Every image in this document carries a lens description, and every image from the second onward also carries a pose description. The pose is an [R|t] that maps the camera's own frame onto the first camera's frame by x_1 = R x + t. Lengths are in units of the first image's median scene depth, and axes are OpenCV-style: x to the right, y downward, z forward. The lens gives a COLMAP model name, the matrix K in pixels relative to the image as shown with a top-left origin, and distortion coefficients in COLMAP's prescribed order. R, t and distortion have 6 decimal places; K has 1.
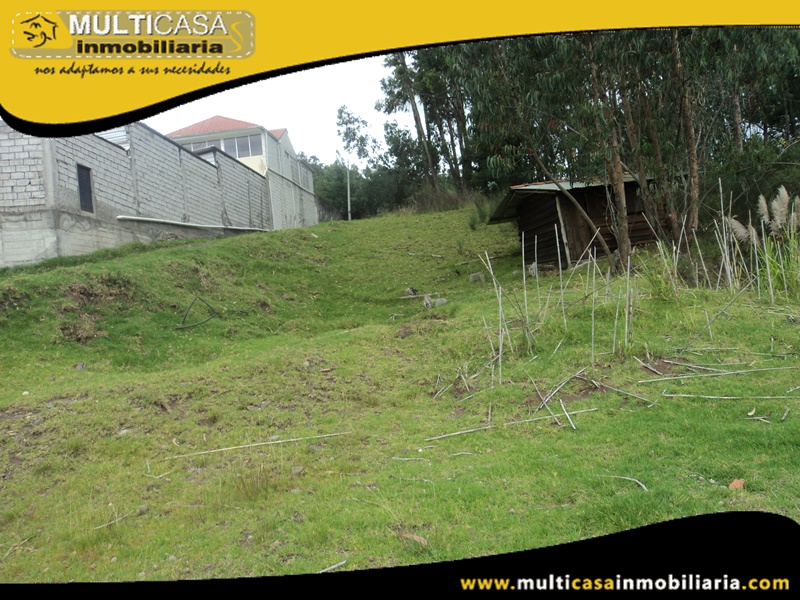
lens RADIAL K [[630.8, 0, 400.0], [0, 630.8, 300.0], [0, 0, 1]] dist [-0.020296, 0.003755]
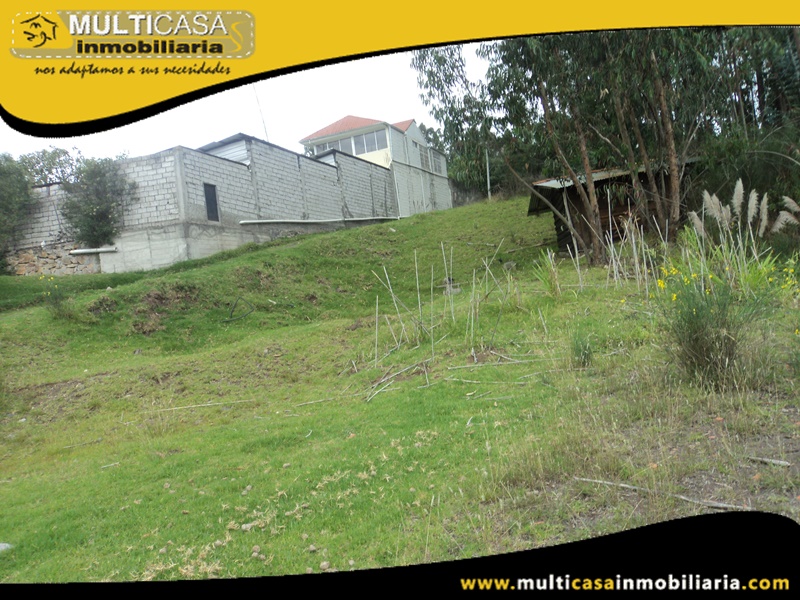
lens RADIAL K [[630.8, 0, 400.0], [0, 630.8, 300.0], [0, 0, 1]] dist [-0.020296, 0.003755]
pose [[0.957796, -0.020049, -0.286749, 0.205259], [0.033272, 0.998592, 0.041314, -0.022773], [0.285517, -0.049111, 0.957115, -0.094038]]
